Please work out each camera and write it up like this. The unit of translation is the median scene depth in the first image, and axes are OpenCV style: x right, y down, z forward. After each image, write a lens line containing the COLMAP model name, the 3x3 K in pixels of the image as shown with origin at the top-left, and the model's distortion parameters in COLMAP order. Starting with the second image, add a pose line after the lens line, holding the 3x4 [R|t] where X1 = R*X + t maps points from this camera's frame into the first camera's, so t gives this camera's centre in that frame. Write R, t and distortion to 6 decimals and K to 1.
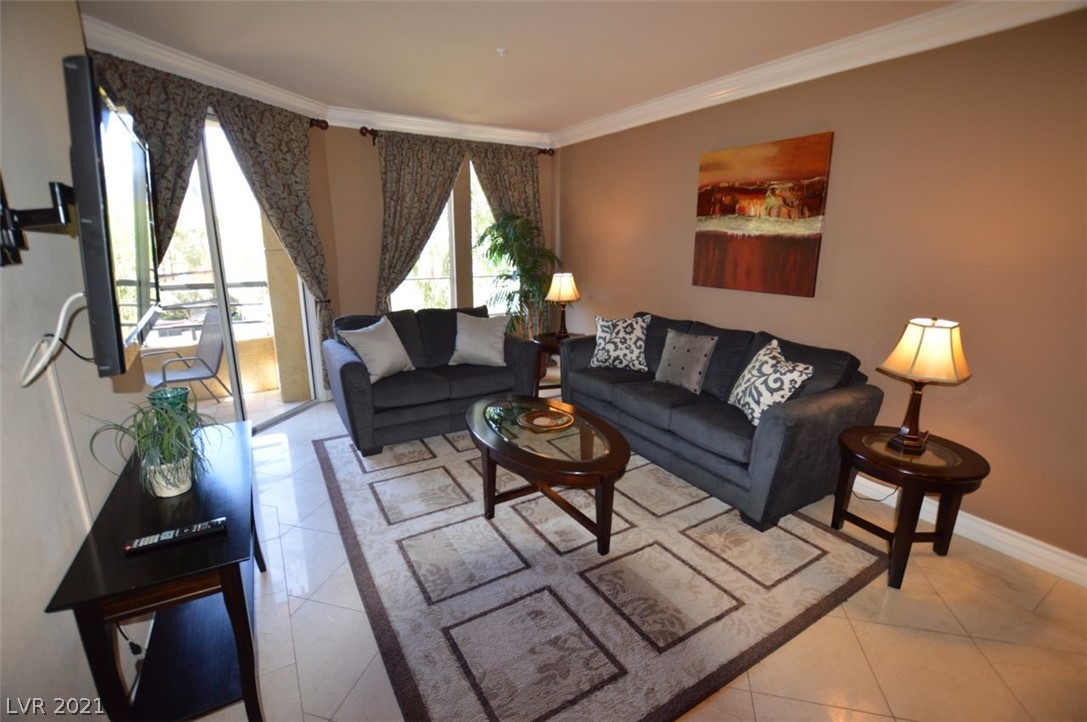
lens RADIAL K [[485.7, 0, 544.8], [0, 485.7, 357.0], [0, 0, 1]] dist [-0.031280, 0.002686]
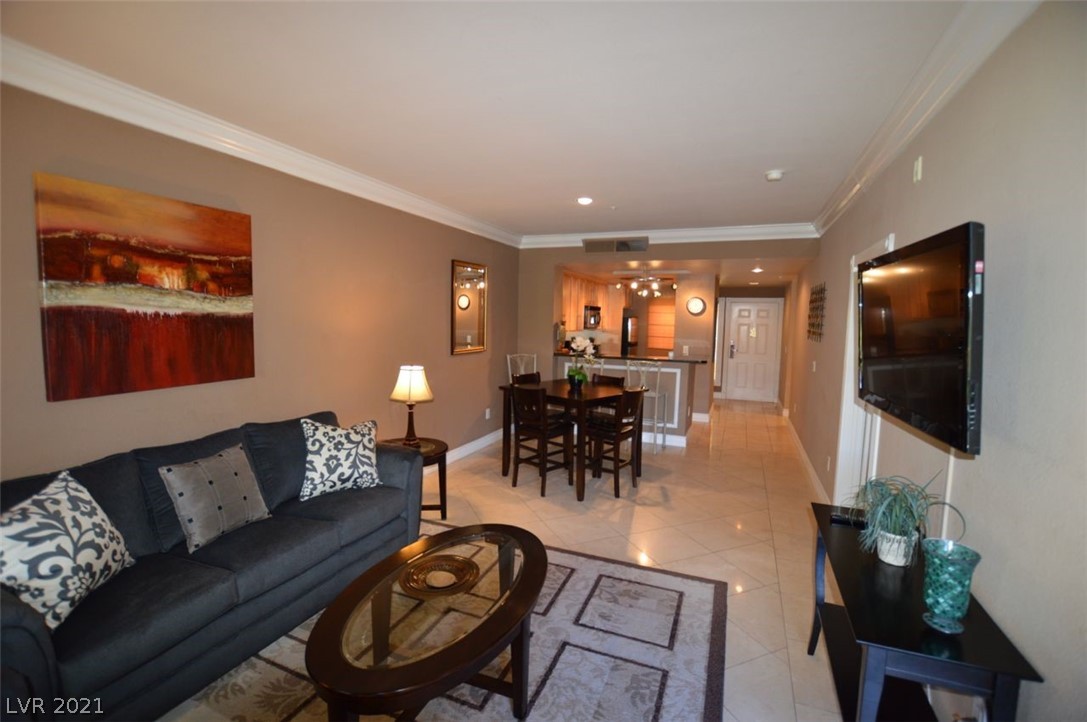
lens RADIAL K [[485.7, 0, 550.2], [0, 485.7, 355.4], [0, 0, 1]] dist [-0.031280, 0.002686]
pose [[-0.605459, -0.079132, 0.791933, -0.530648], [0.167227, 0.960183, 0.223794, -0.262020], [-0.778110, 0.267931, -0.568118, 0.994525]]
